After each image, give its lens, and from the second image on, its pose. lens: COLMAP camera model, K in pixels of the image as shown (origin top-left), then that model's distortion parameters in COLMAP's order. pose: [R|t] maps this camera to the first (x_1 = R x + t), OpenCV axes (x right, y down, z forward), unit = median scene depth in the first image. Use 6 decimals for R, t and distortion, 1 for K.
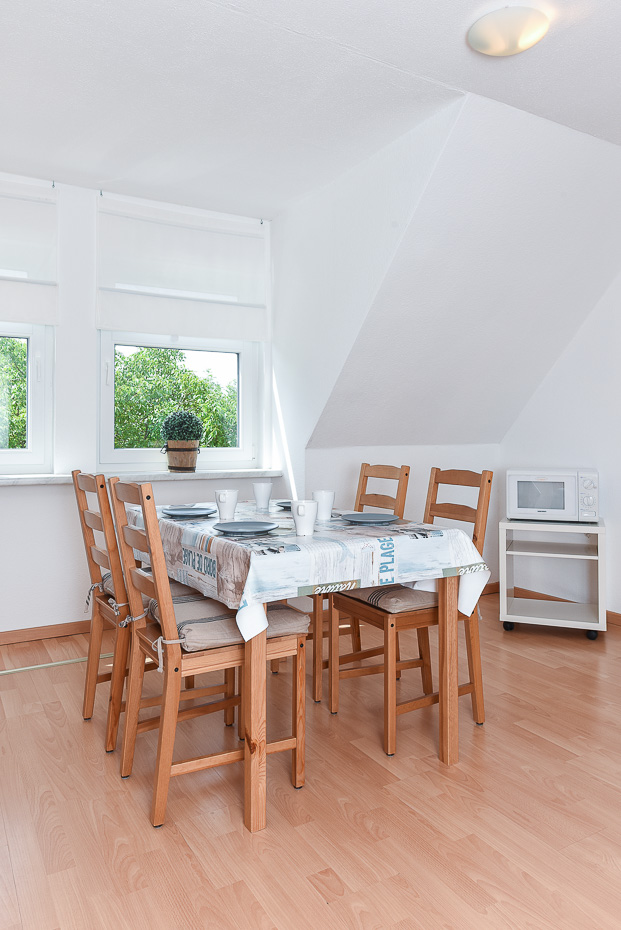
lens RADIAL K [[658.6, 0, 311.0], [0, 658.6, 456.8], [0, 0, 1]] dist [0.005020, 0.001333]
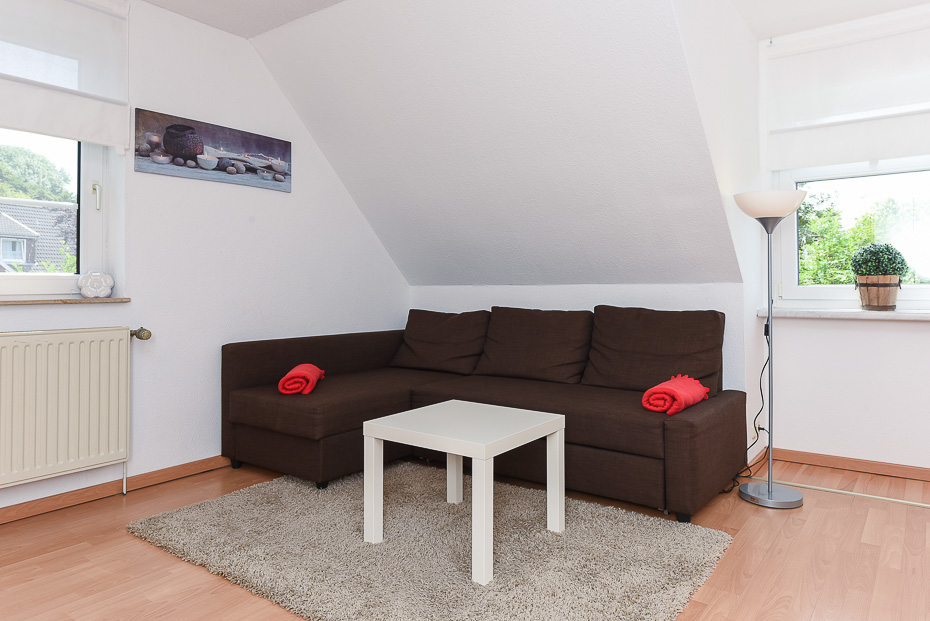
lens RADIAL K [[623.0, 0, 461.8], [0, 623.0, 302.3], [0, 0, 1]] dist [0.006686, -0.006644]
pose [[0.411199, 0.015439, -0.911415, 0.431428], [-0.010785, 0.999869, 0.012071, 0.009610], [0.911482, 0.004866, 0.411312, 0.158643]]
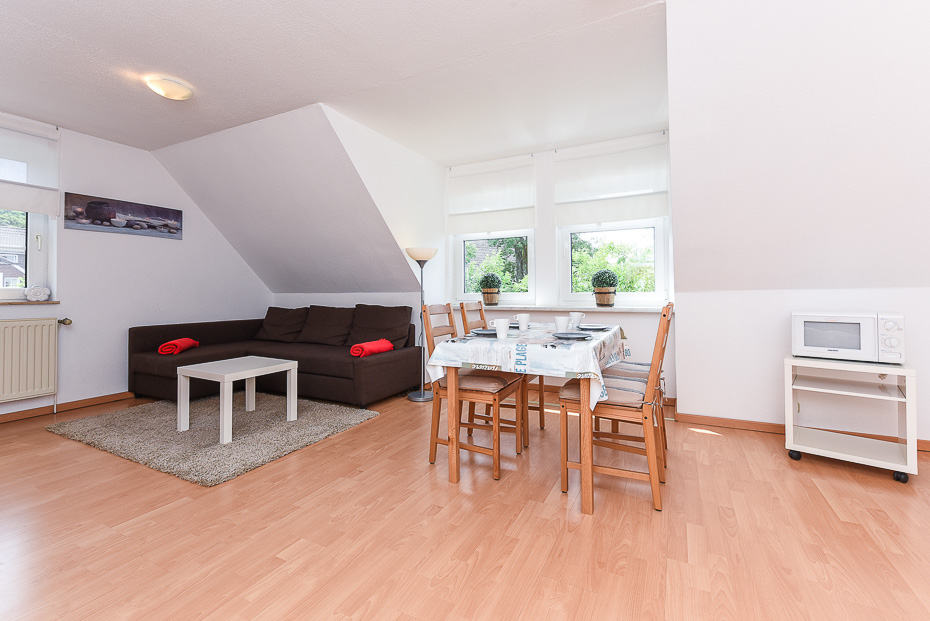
lens RADIAL K [[402.1, 0, 474.4], [0, 402.1, 303.3], [0, 0, 1]] dist [-0.015442, 0.000052]
pose [[0.578682, 0.012379, -0.815460, 0.525193], [-0.007318, 0.999923, 0.009986, 0.009013], [0.815521, 0.000189, 0.578728, 0.207995]]
